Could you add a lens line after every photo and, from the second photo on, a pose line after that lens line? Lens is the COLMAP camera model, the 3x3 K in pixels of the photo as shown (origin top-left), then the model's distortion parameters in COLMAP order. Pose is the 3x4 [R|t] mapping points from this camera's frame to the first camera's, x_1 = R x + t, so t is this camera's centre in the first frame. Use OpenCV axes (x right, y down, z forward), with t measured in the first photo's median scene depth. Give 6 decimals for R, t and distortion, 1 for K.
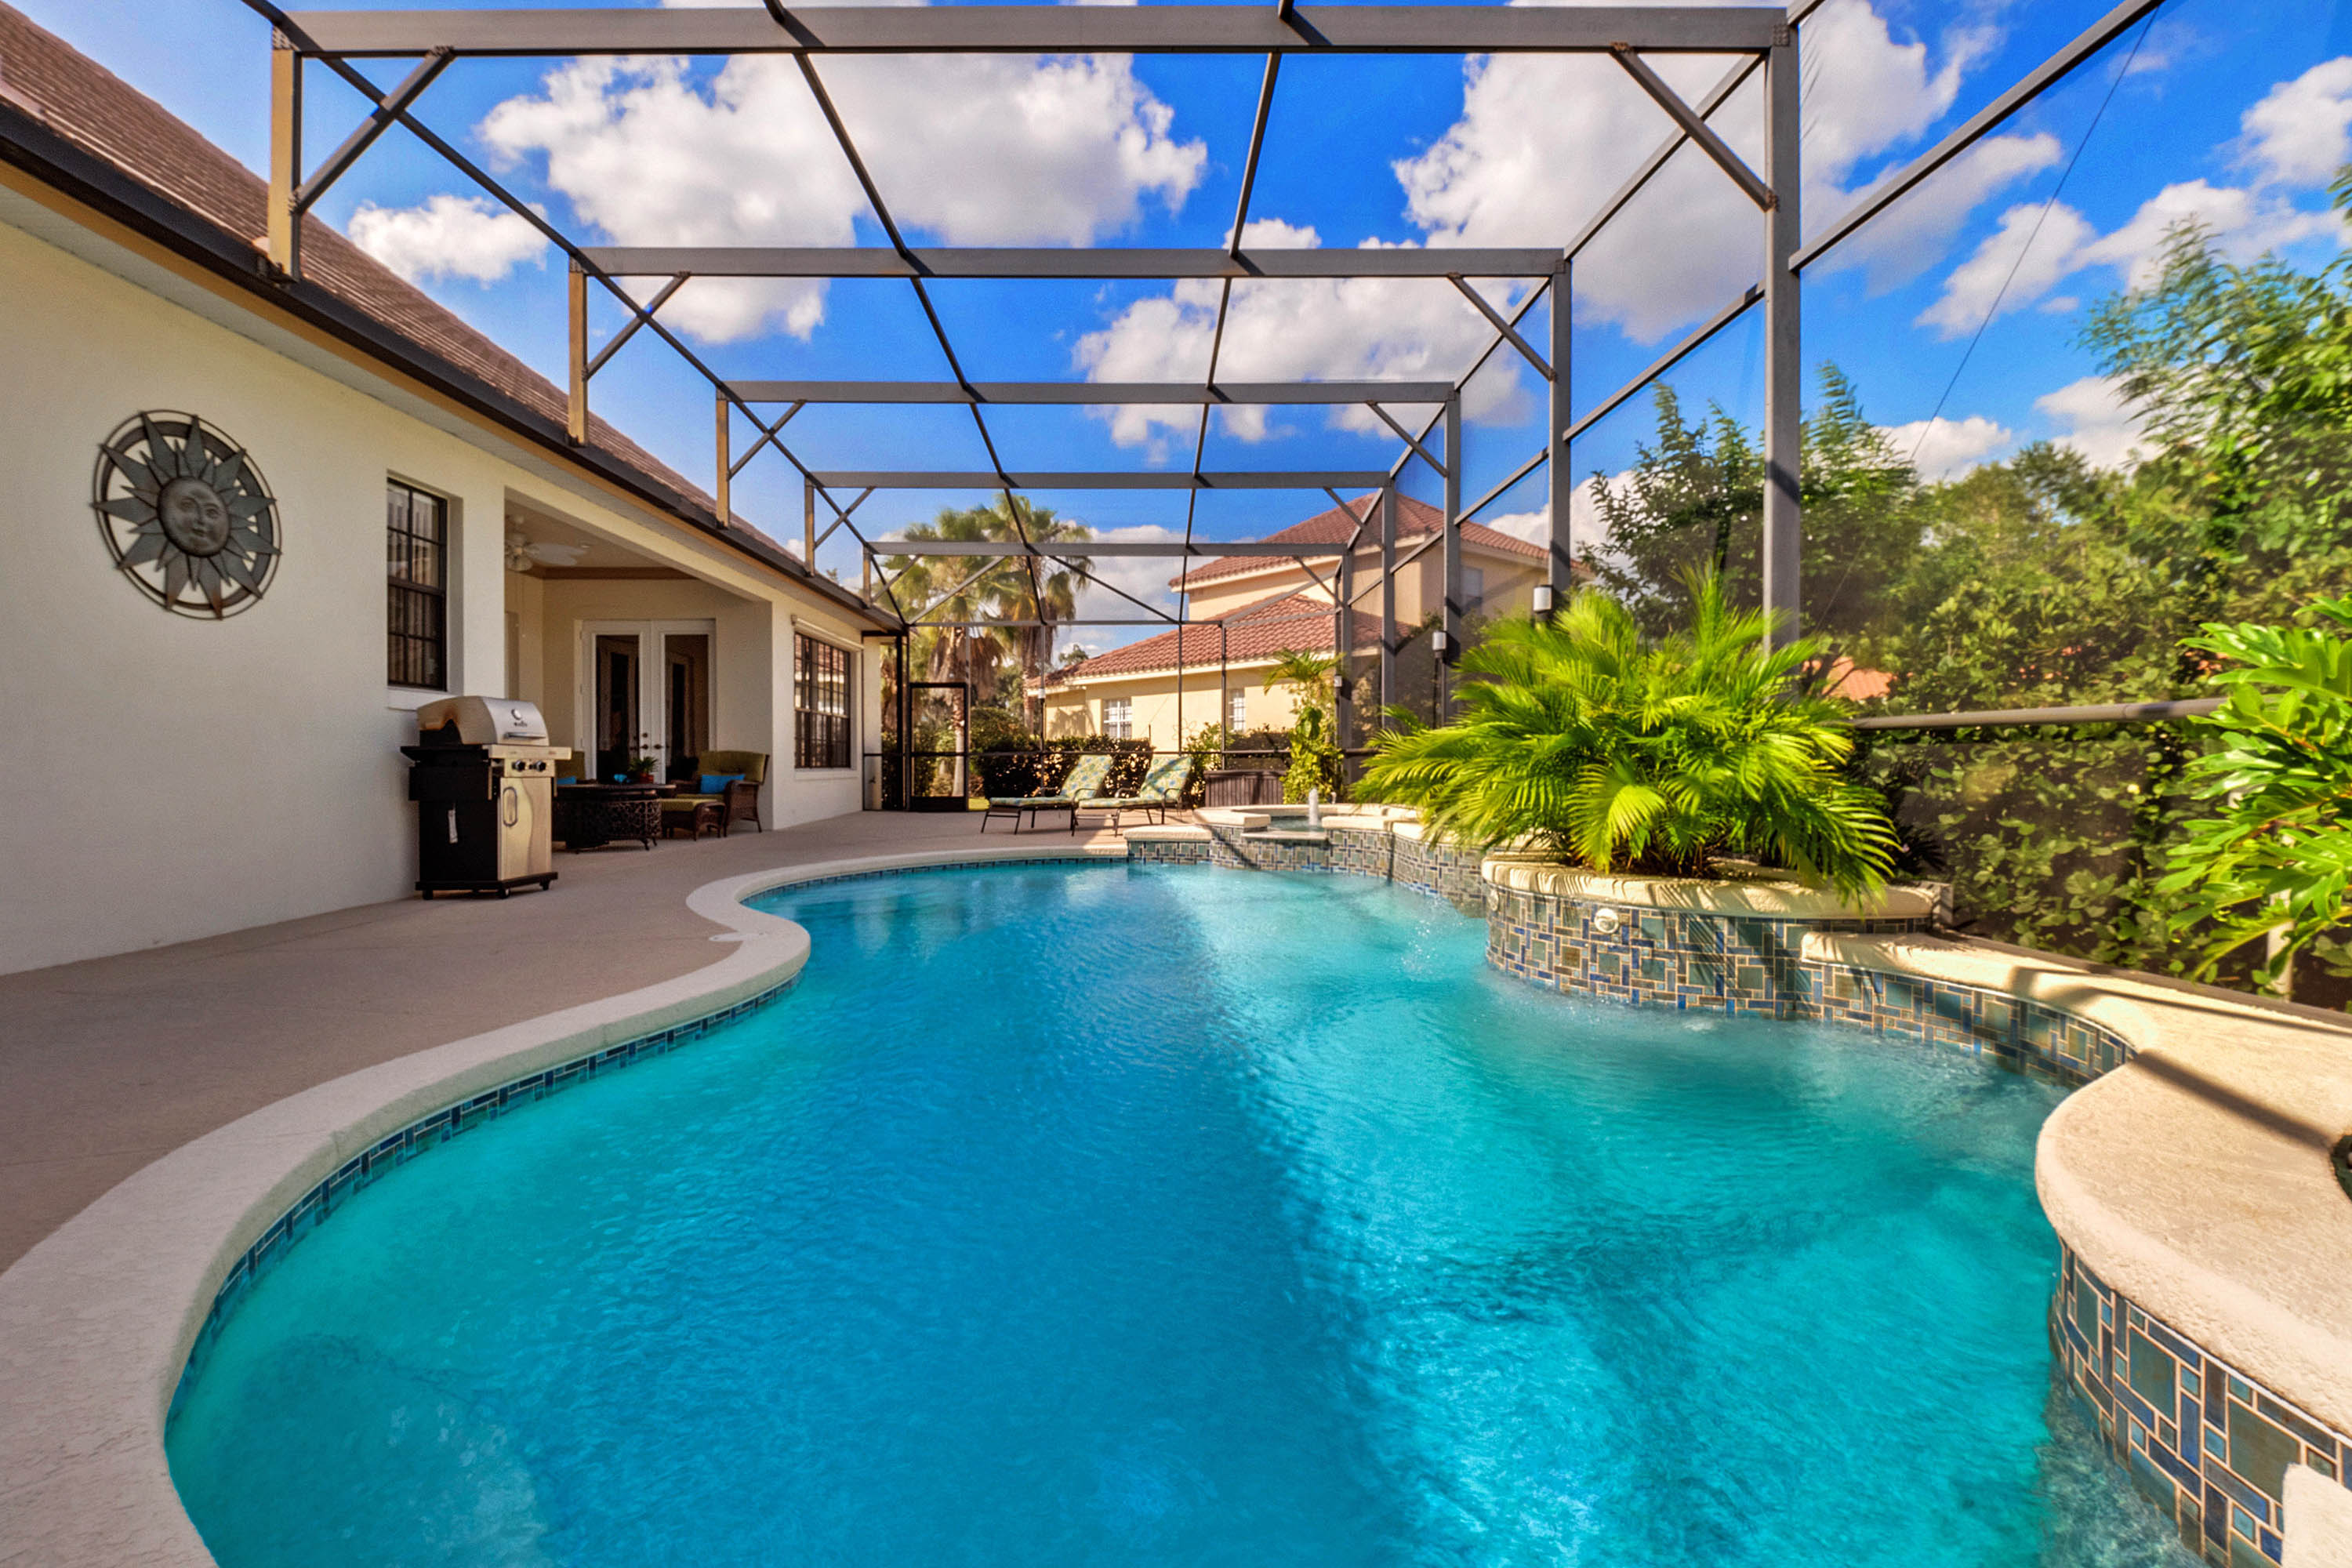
lens RADIAL K [[1015.2, 0, 1177.2], [0, 1015.2, 754.6], [0, 0, 1]] dist [-0.006908, -0.000113]
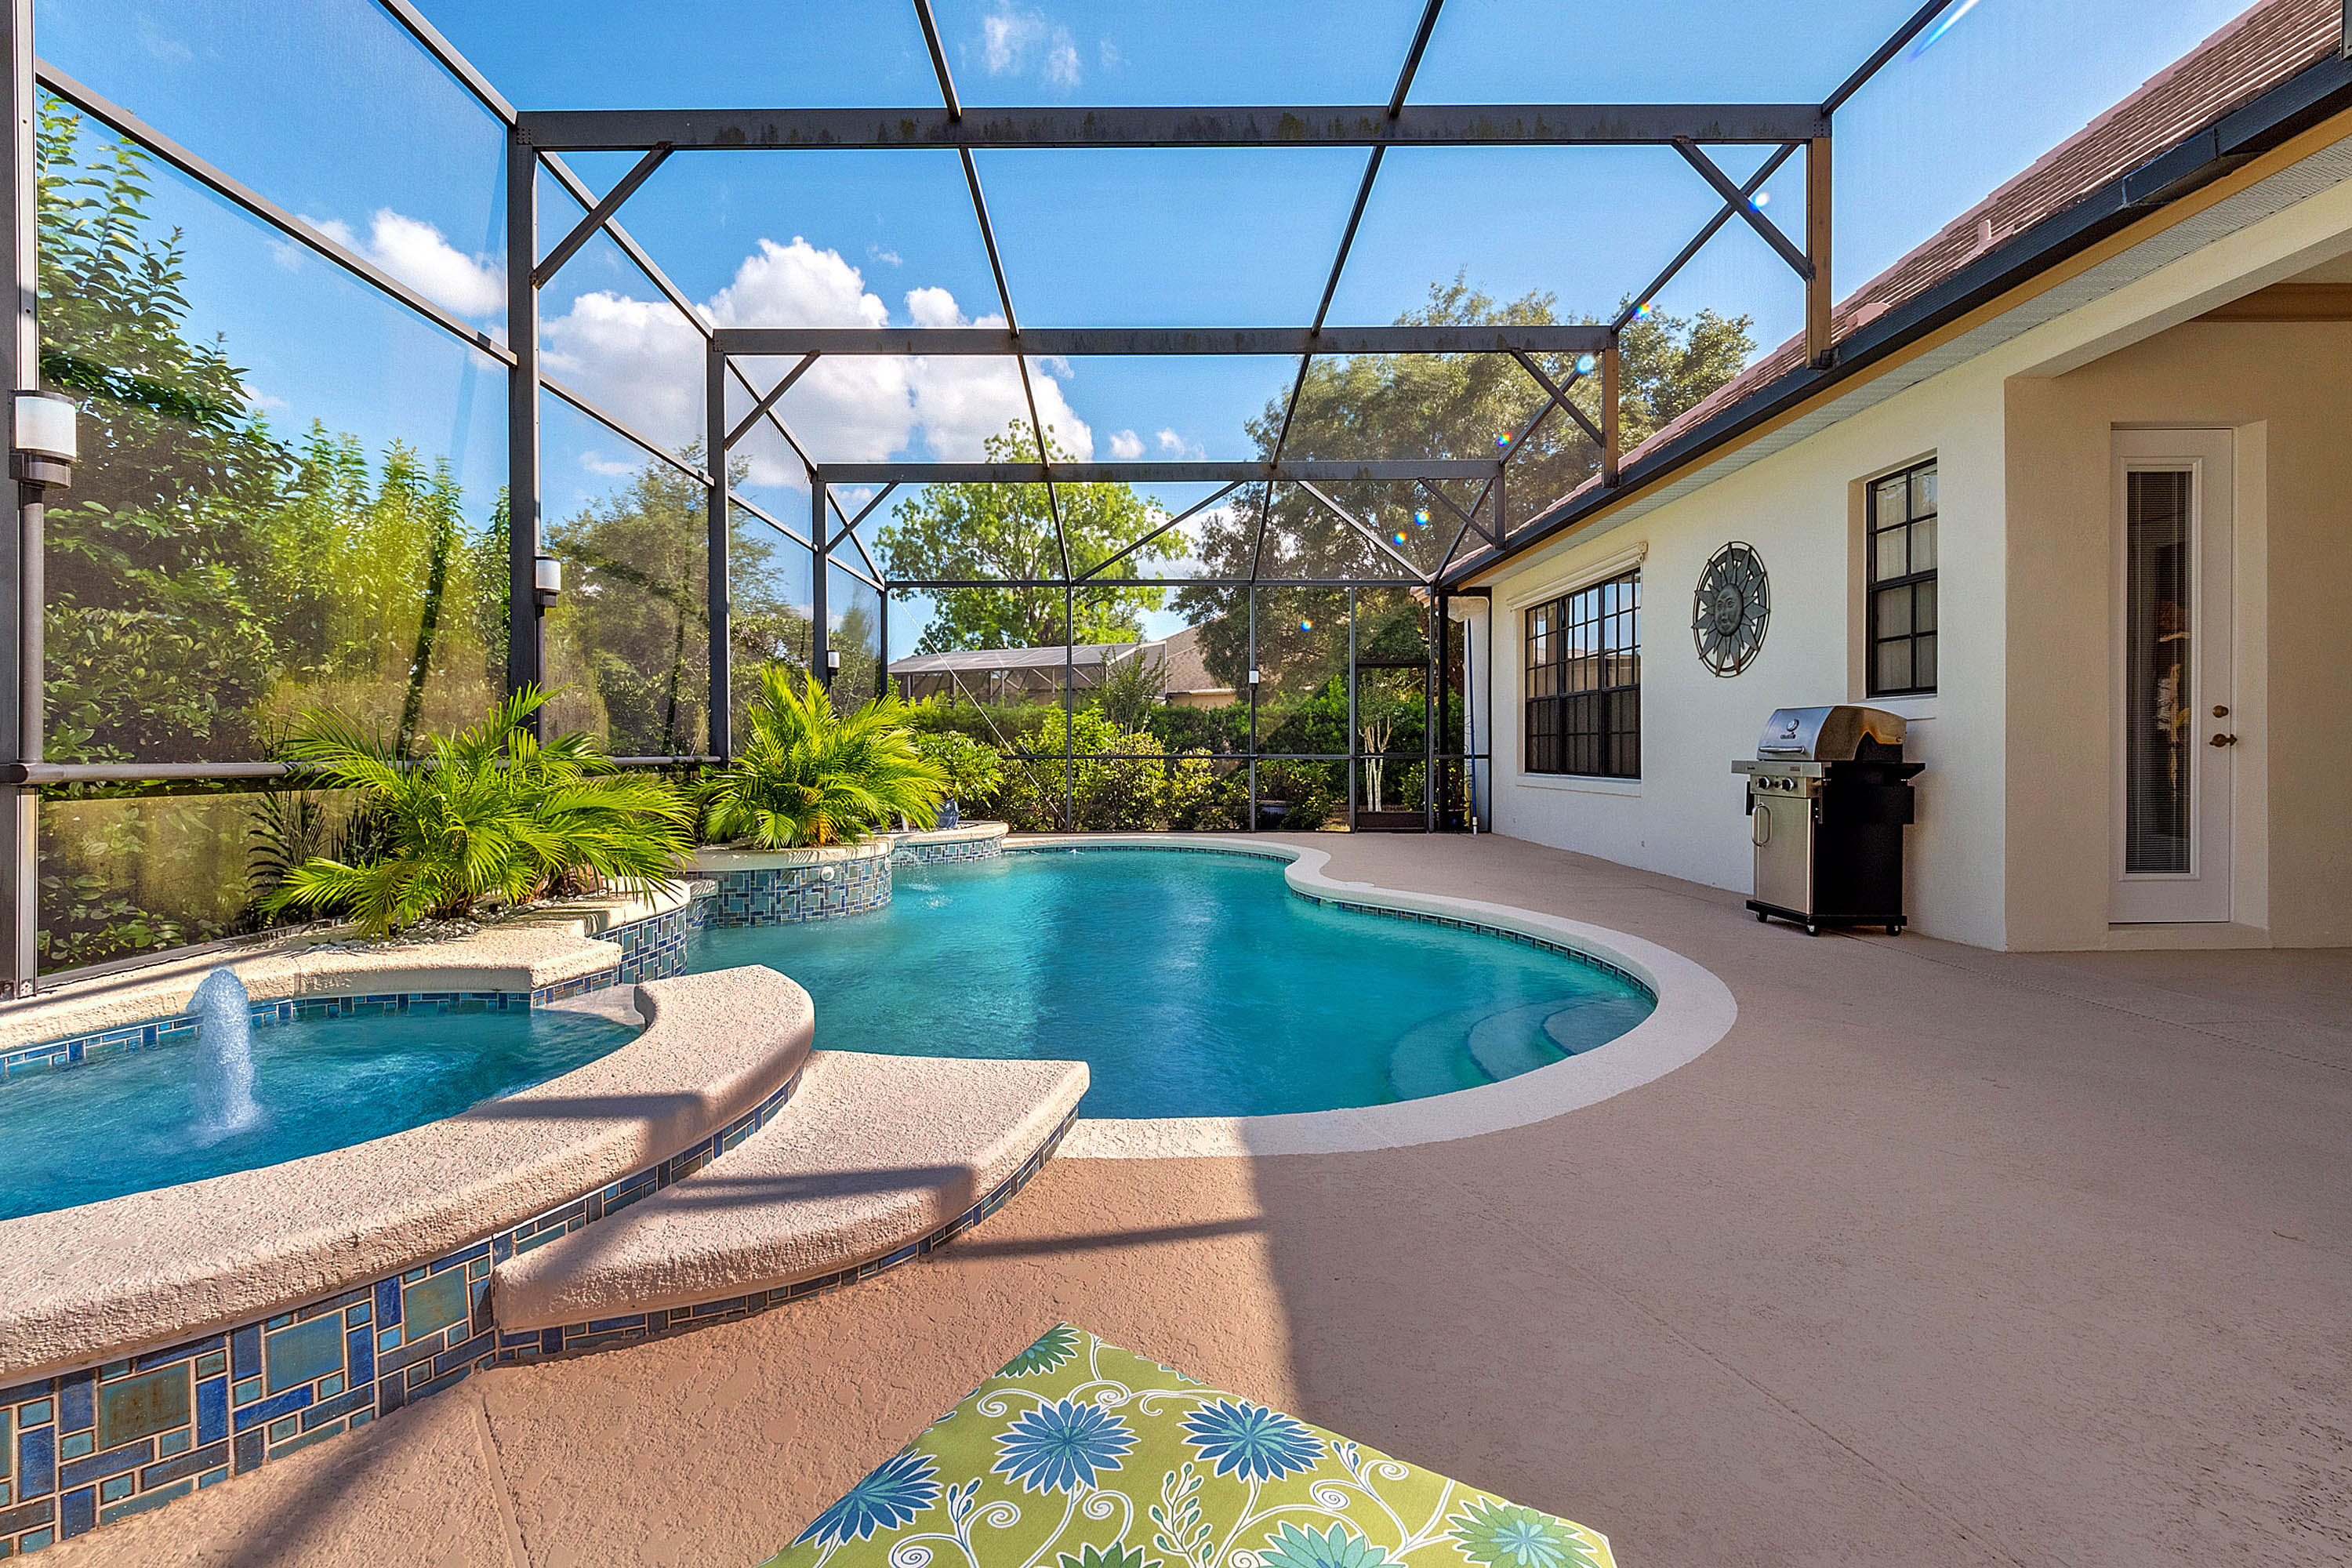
lens RADIAL K [[1012.7, 0, 1147.3], [0, 1012.7, 765.8], [0, 0, 1]] dist [0.001727, -0.006319]
pose [[-0.998358, 0.007502, 0.056797, -0.182738], [0.008183, 0.999897, 0.011764, -0.026710], [-0.056703, 0.012210, -0.998316, 2.473798]]
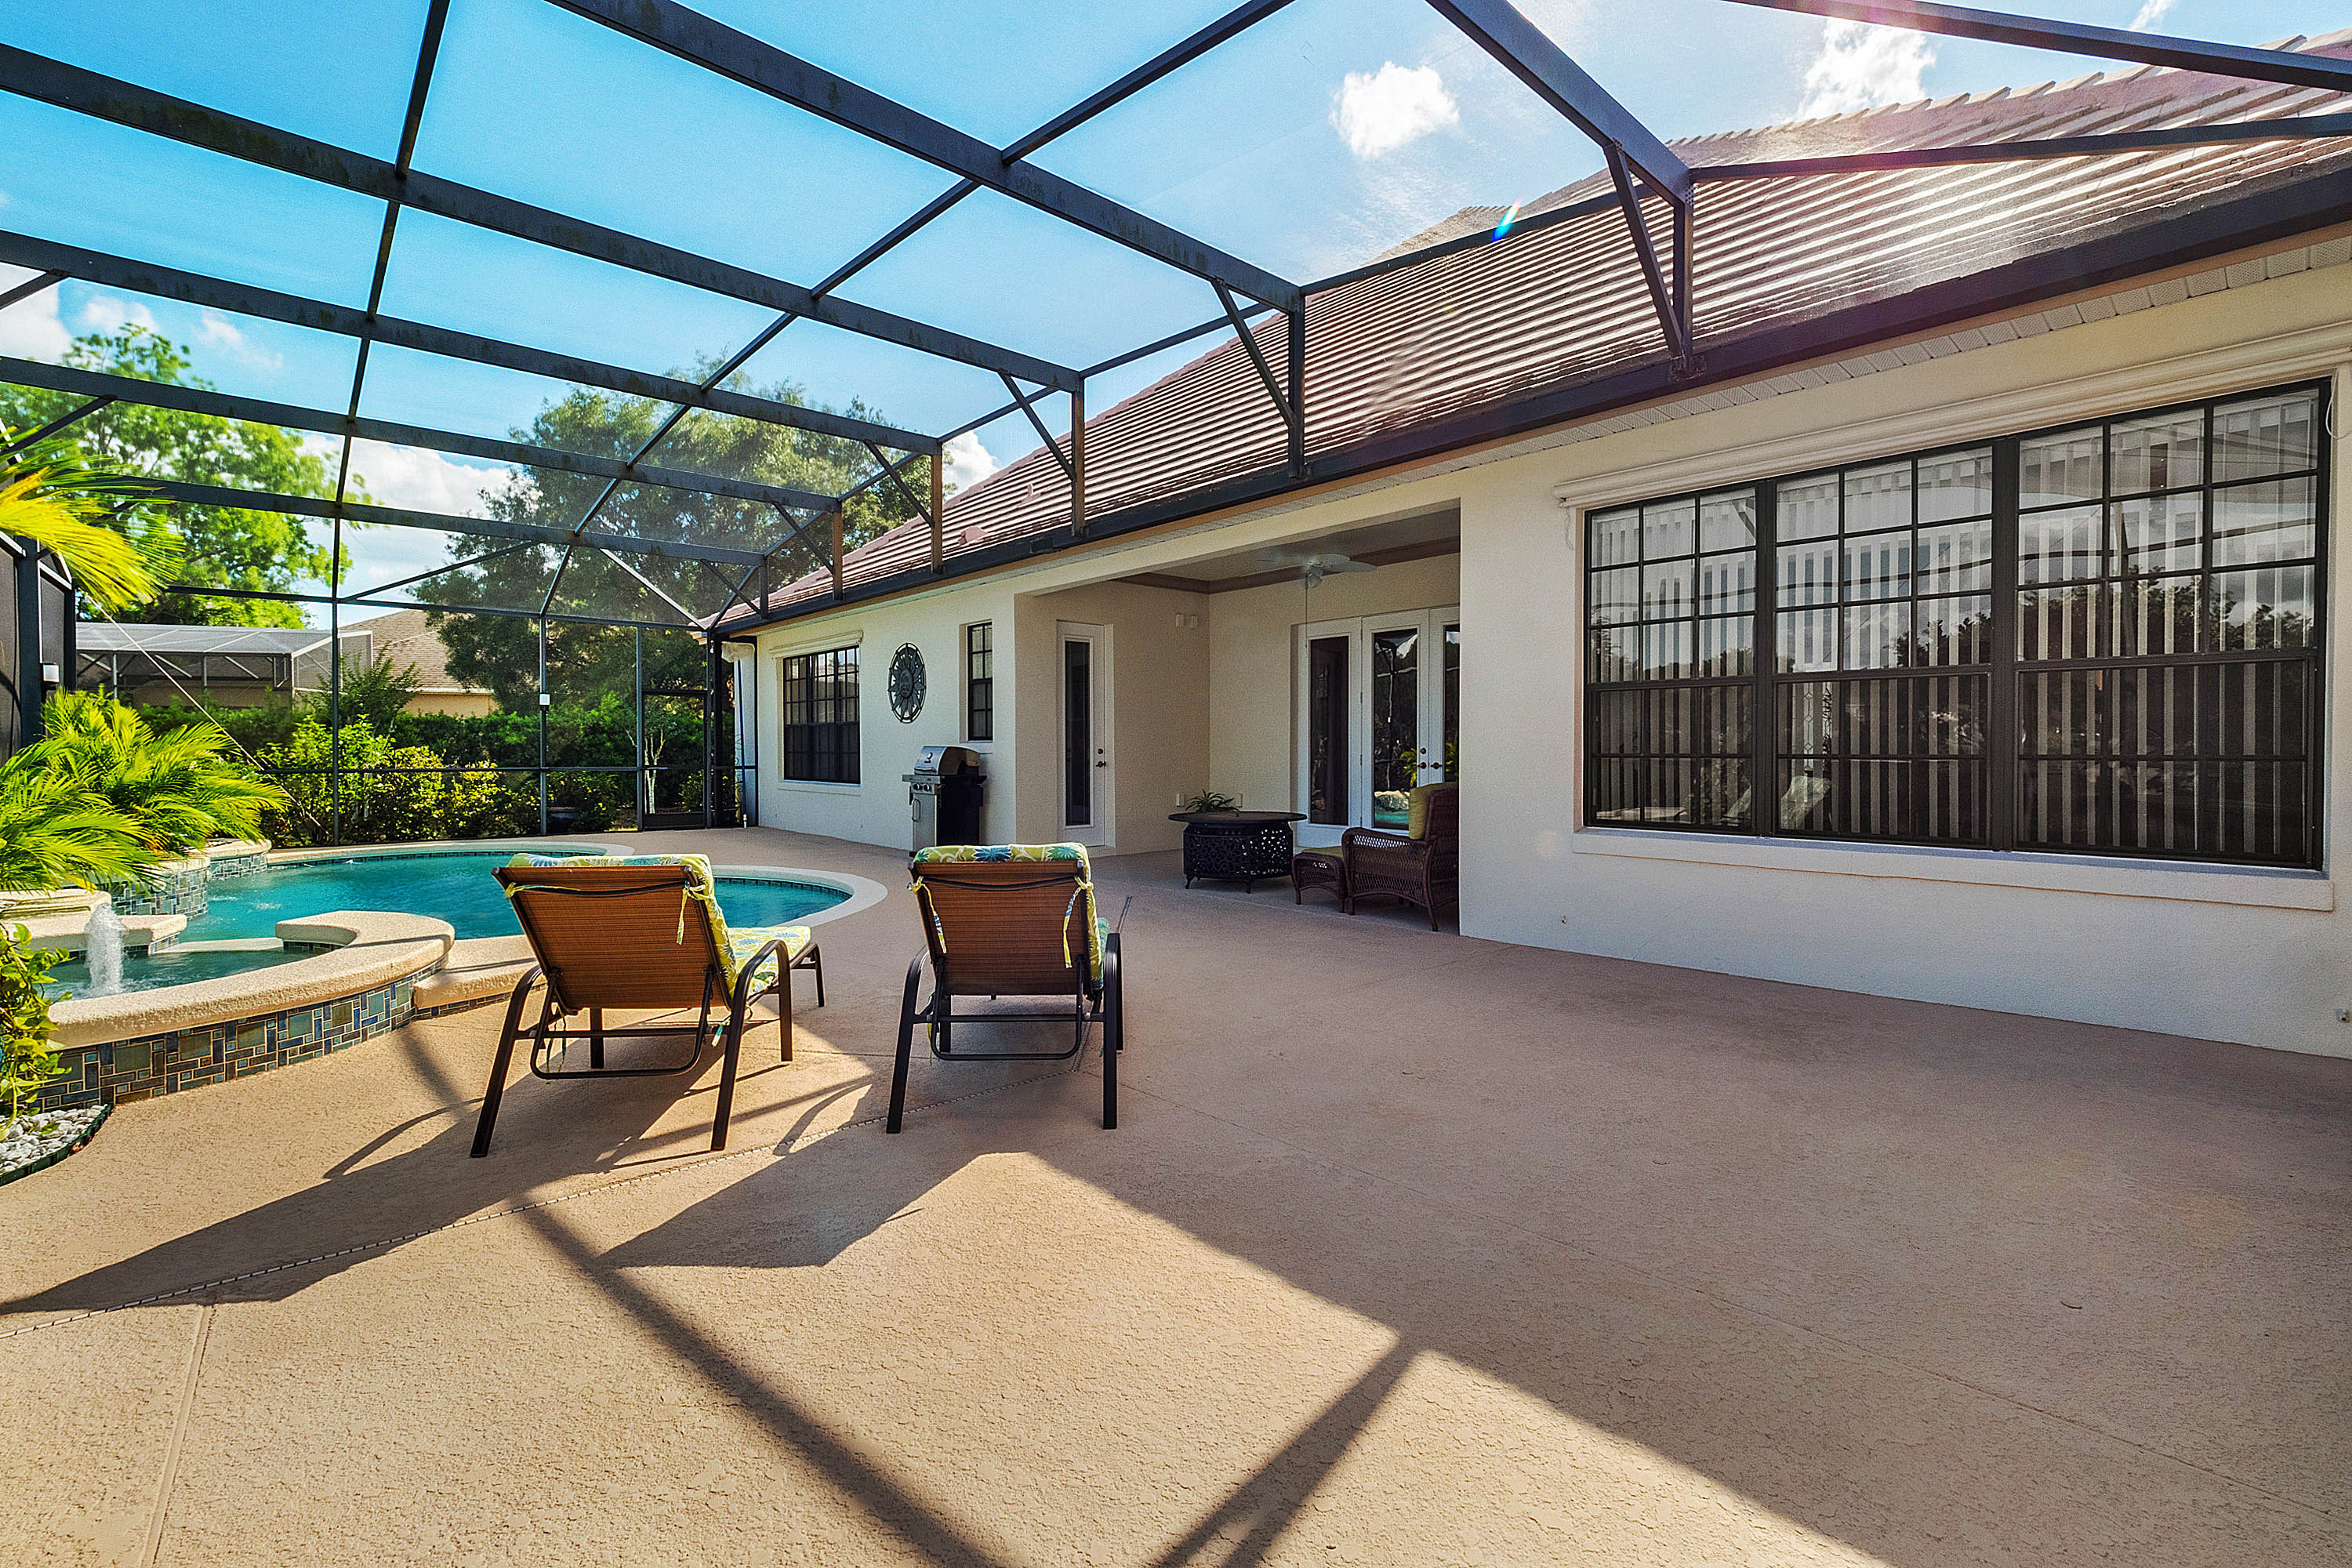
lens RADIAL K [[1015.2, 0, 1177.2], [0, 1015.2, 754.6], [0, 0, 1]] dist [-0.006908, -0.000113]
pose [[-0.781684, 0.008935, -0.623611, 0.079199], [0.005713, 0.999958, 0.007167, -0.068552], [0.623649, 0.002039, -0.781702, 3.287673]]
